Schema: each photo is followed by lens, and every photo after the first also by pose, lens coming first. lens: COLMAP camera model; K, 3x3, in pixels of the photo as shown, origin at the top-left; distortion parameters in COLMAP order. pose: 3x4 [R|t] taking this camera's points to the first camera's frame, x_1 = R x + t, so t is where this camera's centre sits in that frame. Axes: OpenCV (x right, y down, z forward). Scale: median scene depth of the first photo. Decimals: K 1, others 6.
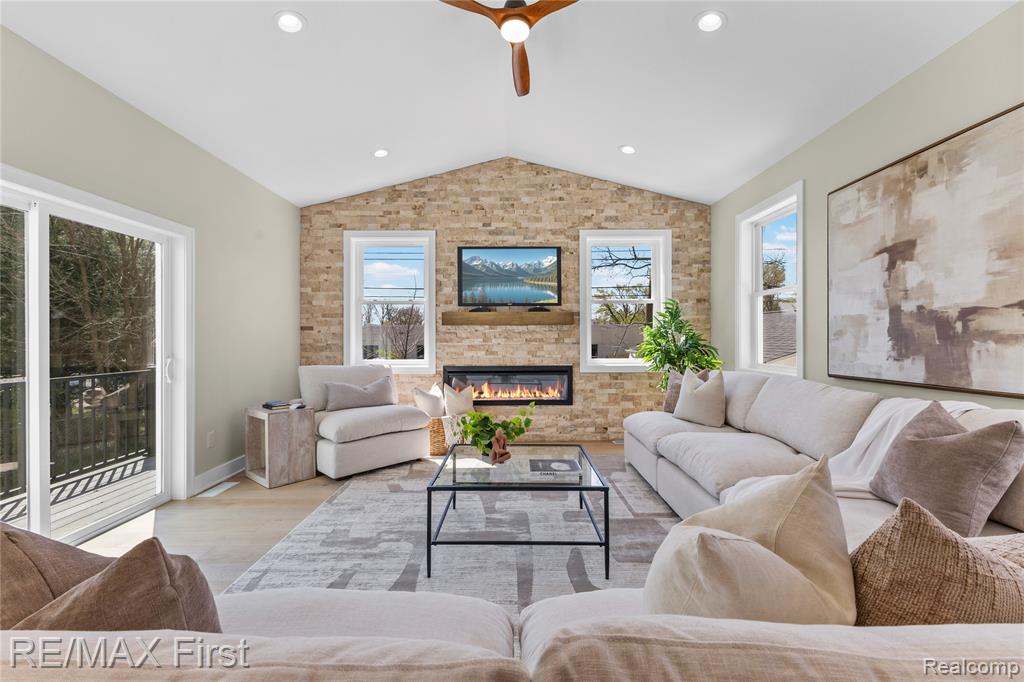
lens RADIAL K [[437.3, 0, 515.2], [0, 437.3, 340.5], [0, 0, 1]] dist [0.000330, -0.000938]
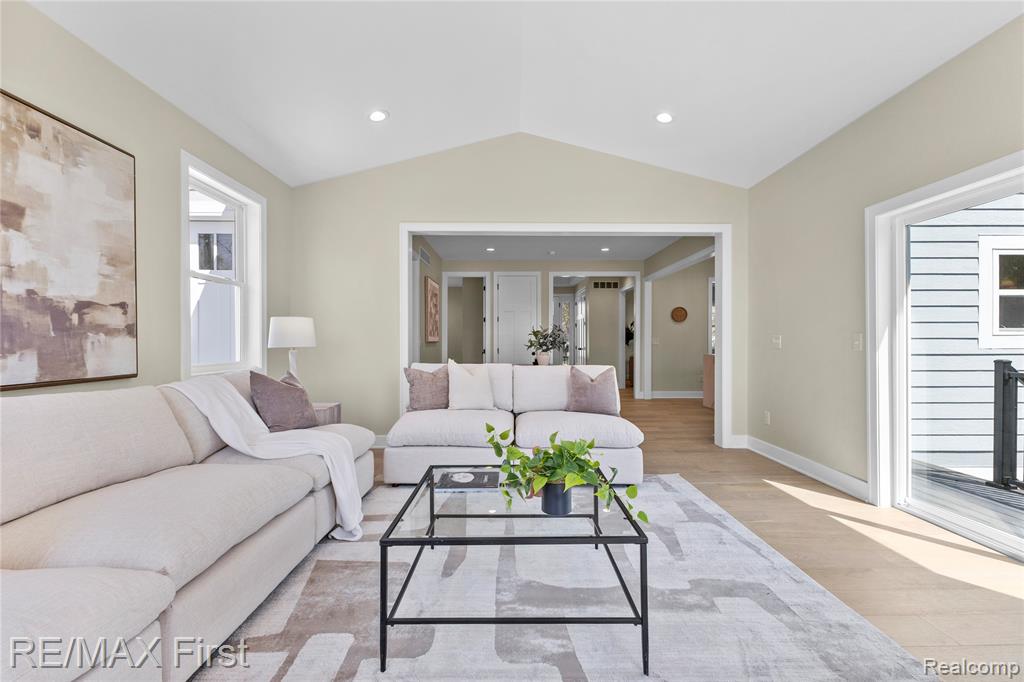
lens RADIAL K [[438.3, 0, 516.3], [0, 438.3, 340.7], [0, 0, 1]] dist [0.002147, 0.000230]
pose [[-0.999930, 0.006284, -0.010038, 0.003797], [0.006266, 0.999979, 0.001824, 0.010588], [0.010049, 0.001761, -0.999948, 0.900839]]
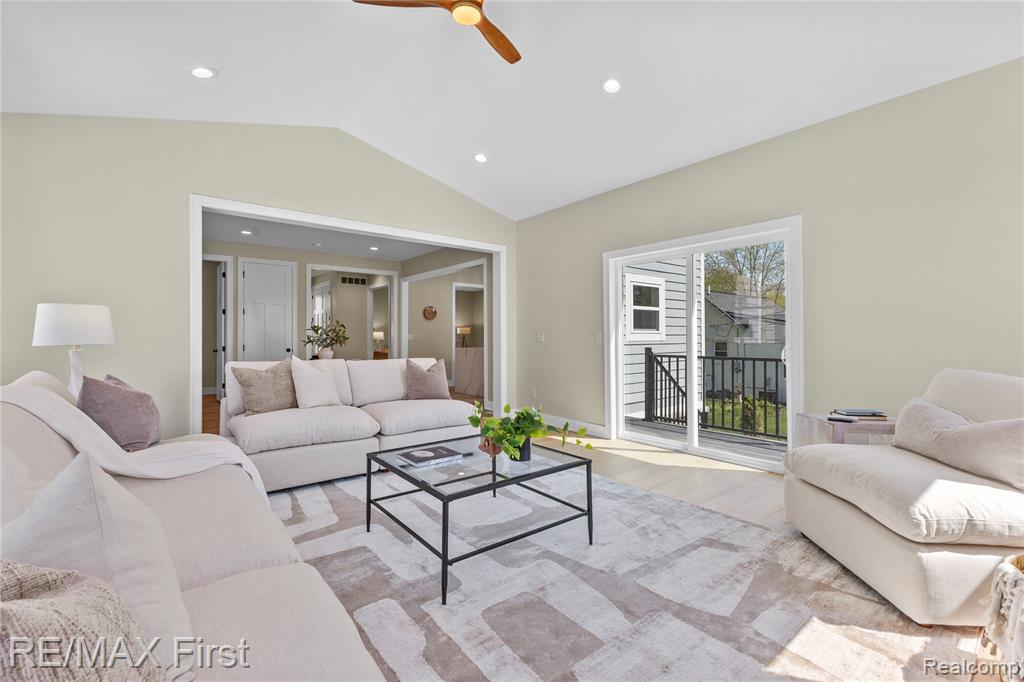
lens RADIAL K [[438.4, 0, 511.4], [0, 438.4, 331.9], [0, 0, 1]] dist [0.000429, 0.000018]
pose [[-0.784964, -0.000534, -0.619541, 0.272735], [0.003261, 0.999982, -0.004993, 0.008504], [0.619533, -0.005940, -0.784948, 0.926132]]
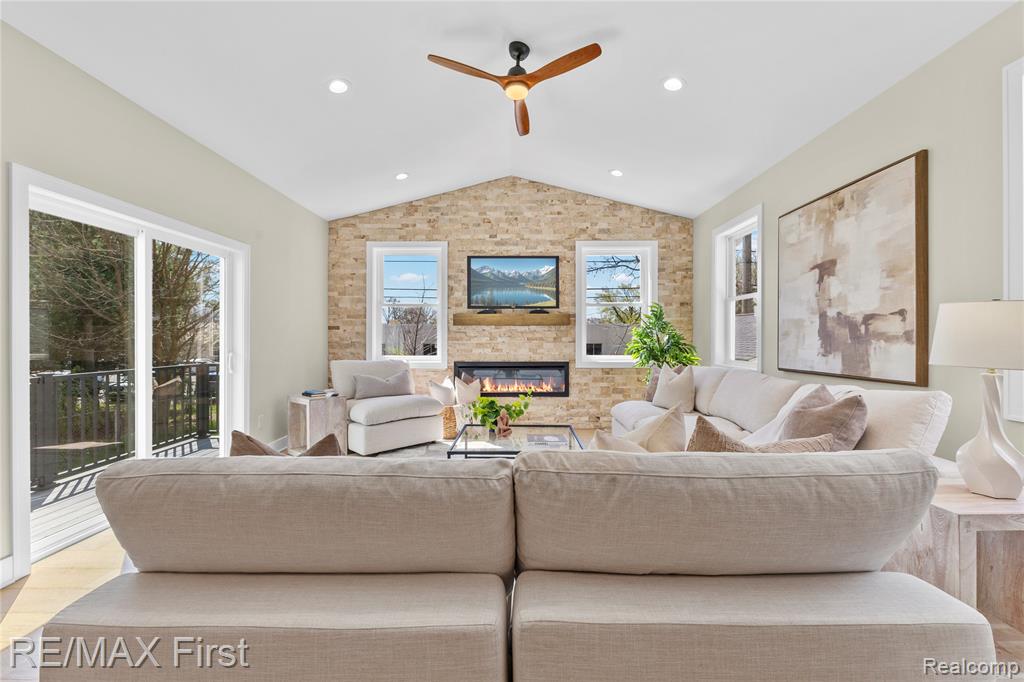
lens RADIAL K [[438.3, 0, 516.3], [0, 438.3, 340.7], [0, 0, 1]] dist [0.002147, 0.000230]
pose [[0.999946, 0.003293, -0.009875, 0.006782], [-0.003265, 0.999991, 0.002808, 0.000921], [0.009885, -0.002775, 0.999947, -0.130502]]
